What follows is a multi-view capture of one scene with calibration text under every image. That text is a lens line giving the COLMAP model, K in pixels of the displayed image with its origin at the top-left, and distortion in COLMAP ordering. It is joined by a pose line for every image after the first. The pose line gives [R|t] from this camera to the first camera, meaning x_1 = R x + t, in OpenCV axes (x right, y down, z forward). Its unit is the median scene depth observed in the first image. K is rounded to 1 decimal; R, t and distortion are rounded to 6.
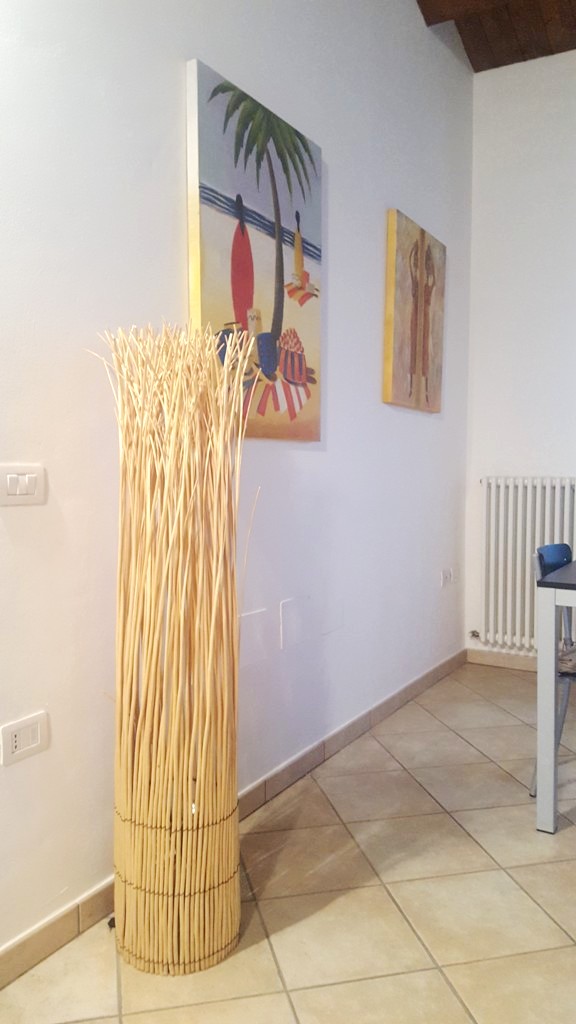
lens RADIAL K [[752.4, 0, 283.4], [0, 752.4, 507.7], [0, 0, 1]] dist [0.125979, -0.194272]
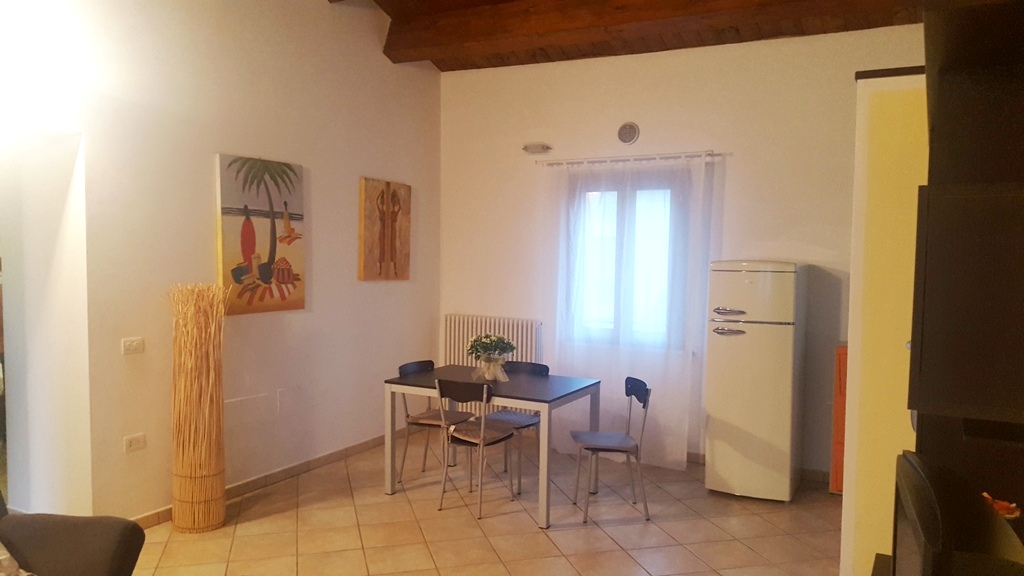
lens RADIAL K [[752.4, 0, 500.1], [0, 752.4, 296.9], [0, 0, 1]] dist [0.125979, -0.194272]
pose [[0.999920, 0.003616, 0.012106, 0.584031], [-0.003688, 0.999975, 0.005988, -0.144201], [-0.012084, -0.006032, 0.999909, -1.084128]]
